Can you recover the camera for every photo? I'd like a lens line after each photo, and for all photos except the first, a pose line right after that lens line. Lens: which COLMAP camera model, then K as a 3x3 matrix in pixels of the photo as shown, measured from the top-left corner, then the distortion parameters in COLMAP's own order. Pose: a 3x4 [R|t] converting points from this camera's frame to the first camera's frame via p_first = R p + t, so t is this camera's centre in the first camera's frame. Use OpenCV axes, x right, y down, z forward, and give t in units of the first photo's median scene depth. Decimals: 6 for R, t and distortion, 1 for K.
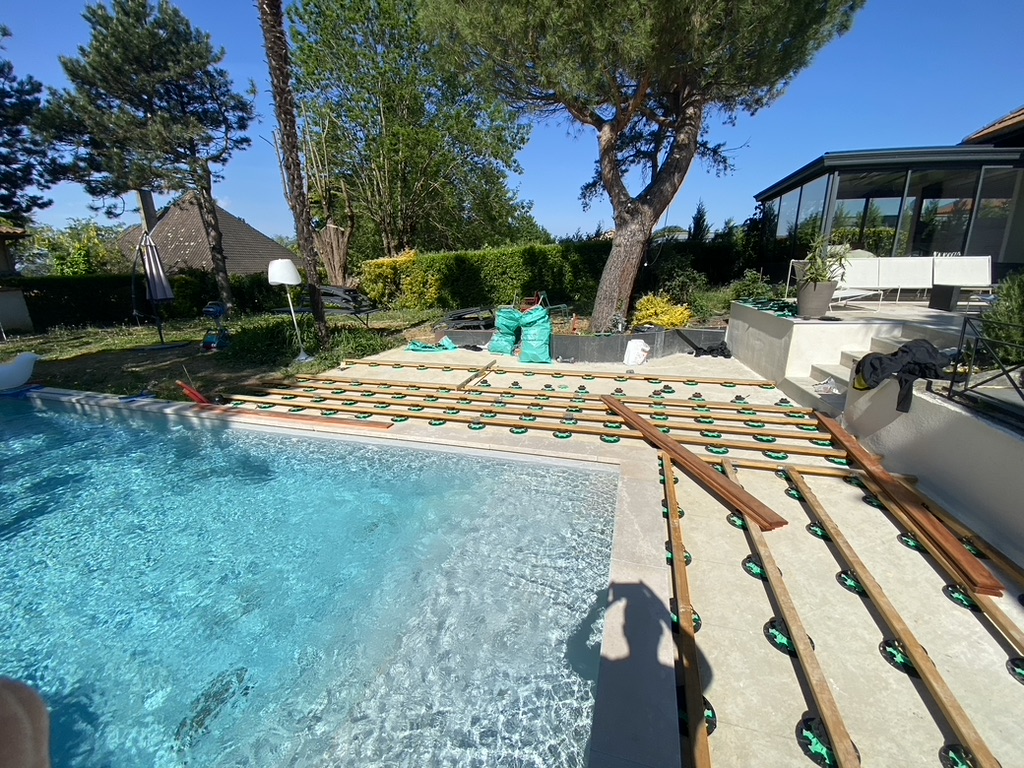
lens RADIAL K [[419.4, 0, 512.7], [0, 419.4, 386.2], [0, 0, 1]] dist [0.001188, -0.011392]
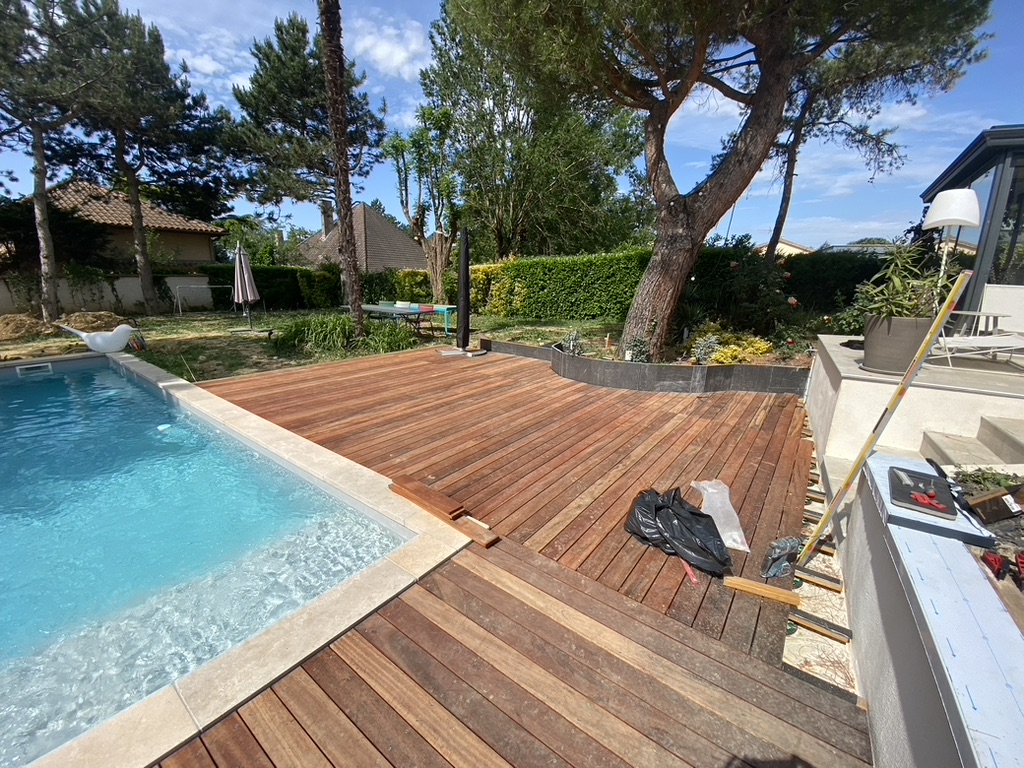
lens RADIAL K [[417.4, 0, 512.9], [0, 417.4, 387.0], [0, 0, 1]] dist [0.016685, -0.019165]
pose [[0.937465, 0.126172, -0.324406, 0.164011], [-0.131952, 0.991247, 0.004214, -0.026523], [0.322099, 0.038855, 0.945908, 0.086176]]
